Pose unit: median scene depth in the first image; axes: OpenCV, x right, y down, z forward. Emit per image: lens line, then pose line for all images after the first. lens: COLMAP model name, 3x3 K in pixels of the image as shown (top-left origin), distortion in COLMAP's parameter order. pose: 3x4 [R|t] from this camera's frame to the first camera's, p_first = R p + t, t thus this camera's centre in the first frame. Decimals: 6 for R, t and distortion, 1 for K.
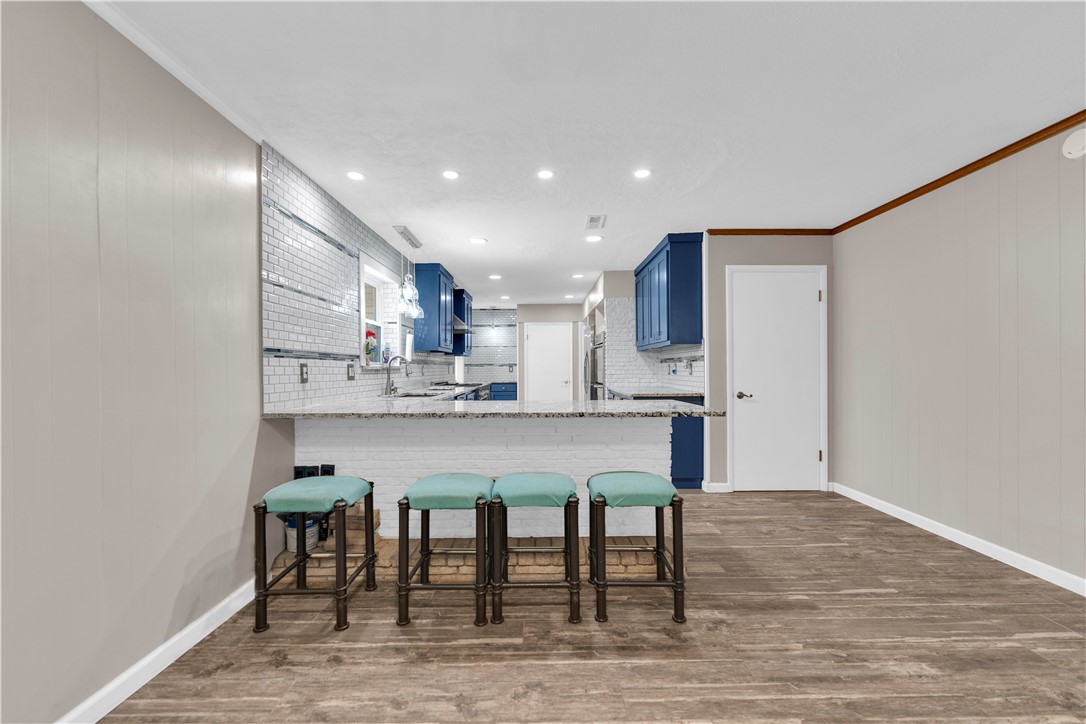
lens RADIAL K [[445.1, 0, 541.6], [0, 445.1, 367.7], [0, 0, 1]] dist [-0.001829, -0.000484]
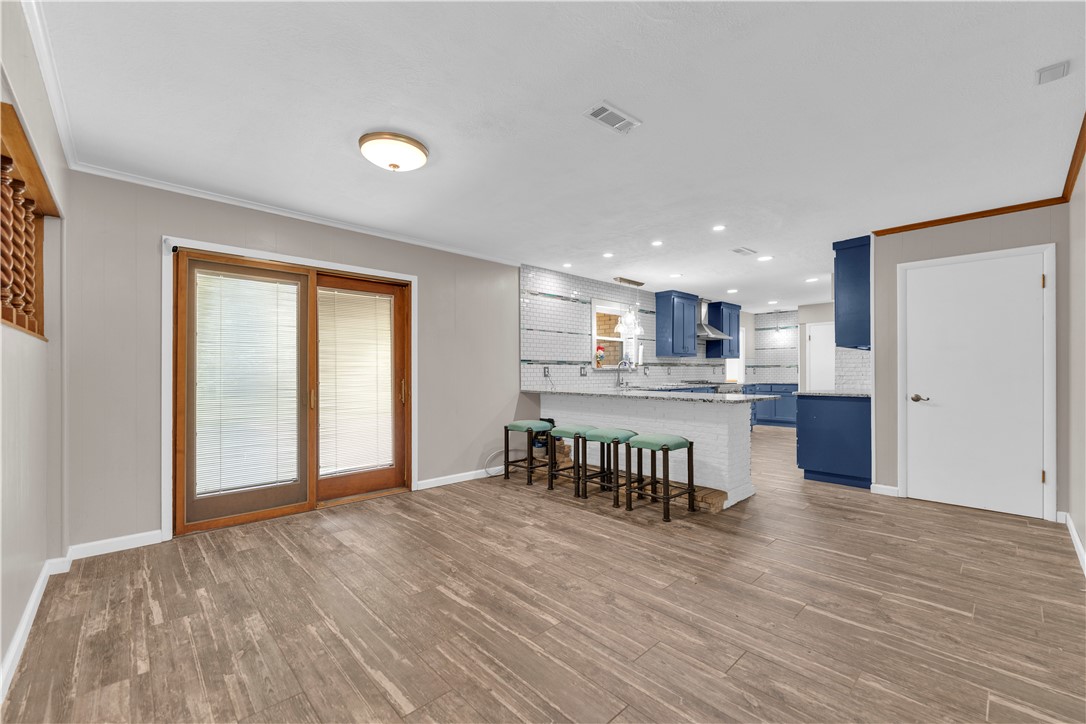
lens RADIAL K [[445.1, 0, 536.5], [0, 445.1, 367.4], [0, 0, 1]] dist [-0.001829, -0.000484]
pose [[0.676458, -0.001941, -0.736478, 0.872688], [-0.000027, 0.999996, -0.002661, -0.001728], [0.736481, 0.001820, 0.676456, -0.352633]]
